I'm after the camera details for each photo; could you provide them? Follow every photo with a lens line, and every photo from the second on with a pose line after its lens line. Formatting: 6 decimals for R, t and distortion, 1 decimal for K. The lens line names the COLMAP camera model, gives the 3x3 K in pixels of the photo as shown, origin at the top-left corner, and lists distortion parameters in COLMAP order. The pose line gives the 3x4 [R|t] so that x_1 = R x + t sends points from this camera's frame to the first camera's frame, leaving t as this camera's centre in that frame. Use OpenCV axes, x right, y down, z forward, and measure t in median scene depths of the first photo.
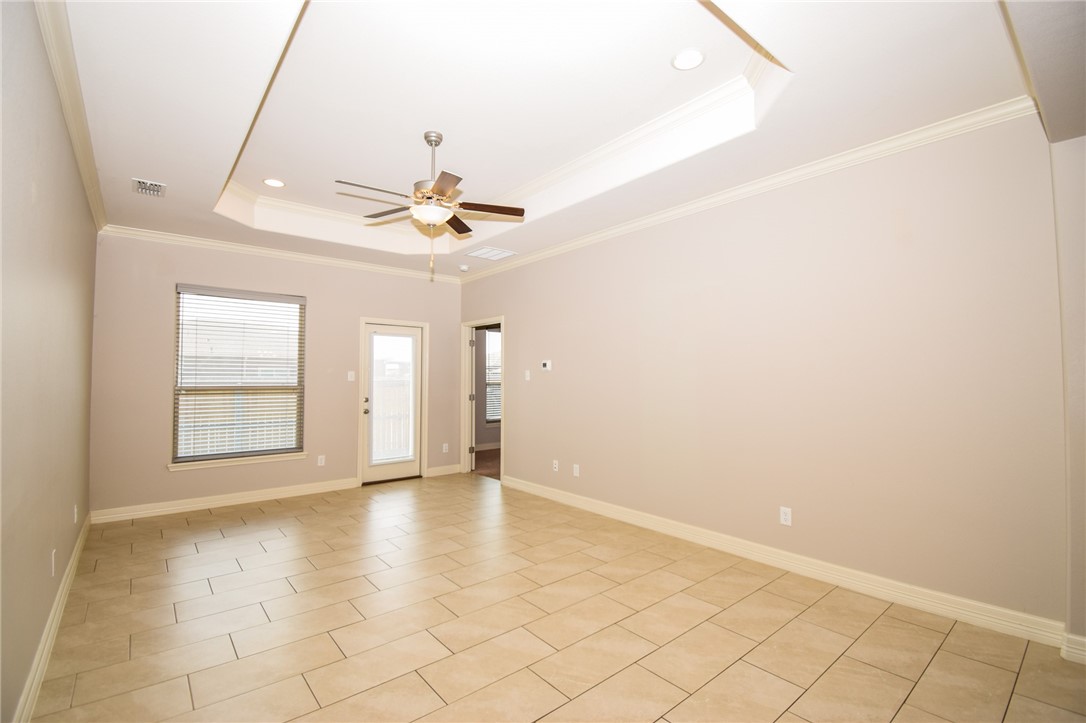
lens RADIAL K [[486.0, 0, 543.0], [0, 486.0, 361.5], [0, 0, 1]] dist [0.020459, -0.025277]
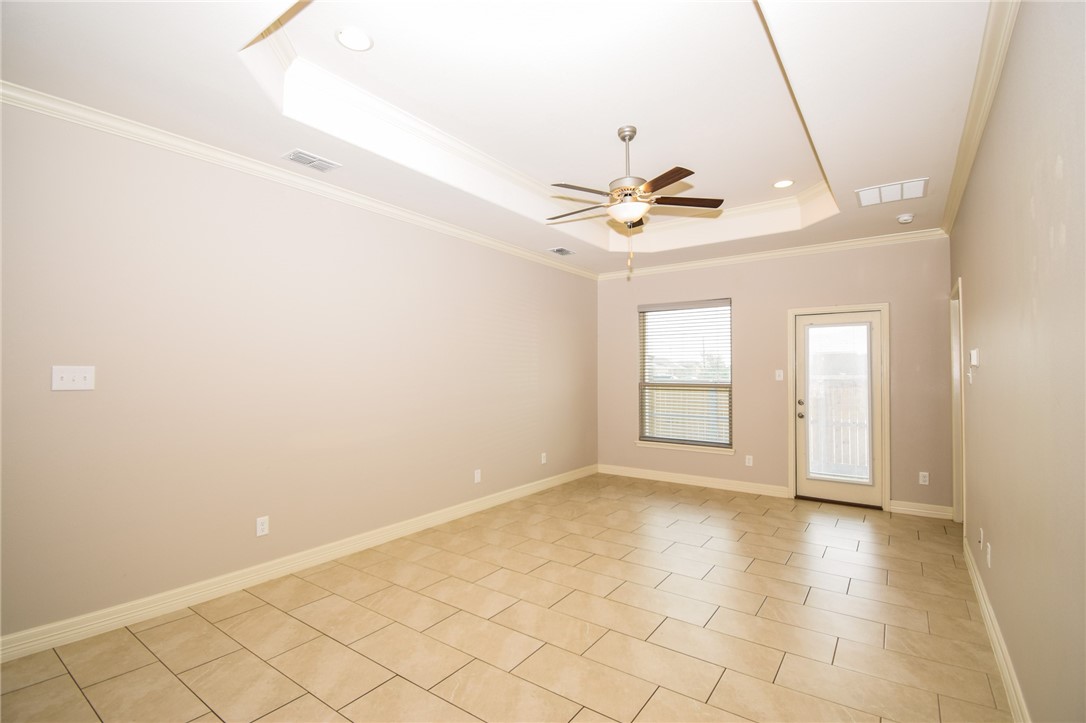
lens RADIAL K [[486.0, 0, 543.0], [0, 486.0, 361.5], [0, 0, 1]] dist [0.020459, -0.025277]
pose [[0.244944, -0.025718, -0.969196, 0.413795], [0.032321, 0.999309, -0.018349, 0.006755], [0.968998, -0.026831, 0.245606, 0.362380]]
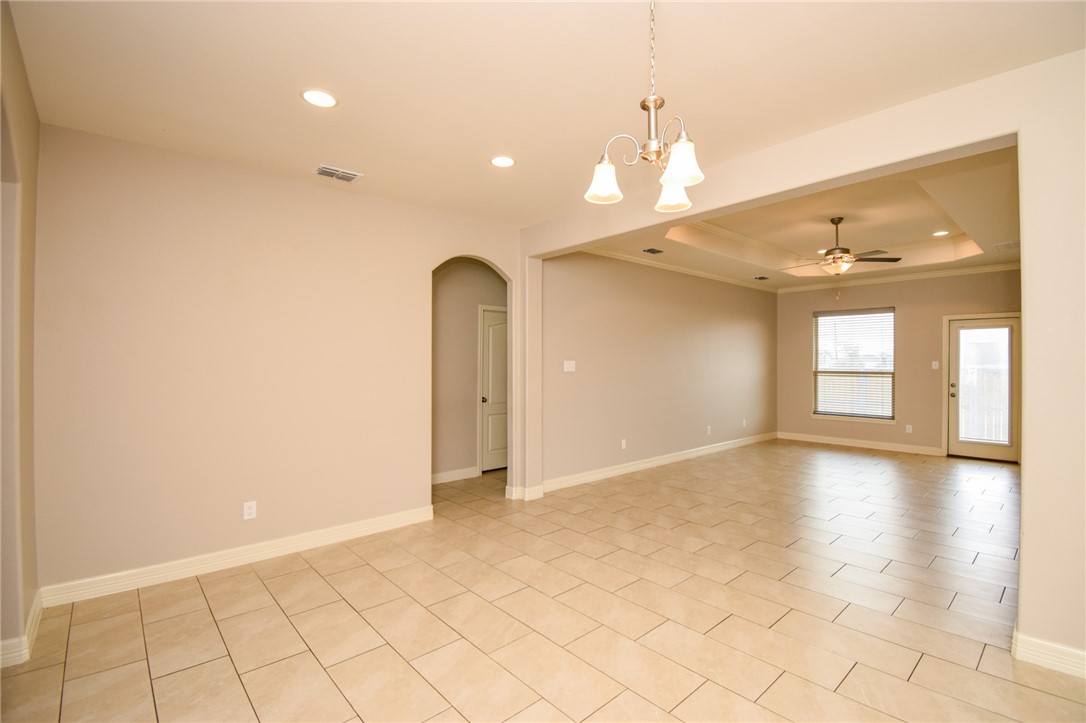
lens RADIAL K [[486.0, 0, 543.0], [0, 486.0, 361.5], [0, 0, 1]] dist [0.020459, -0.025277]
pose [[0.035047, -0.004379, -0.999376, 0.848336], [0.032905, 0.999453, -0.003225, -0.008238], [0.998844, -0.032772, 0.035171, -0.033327]]
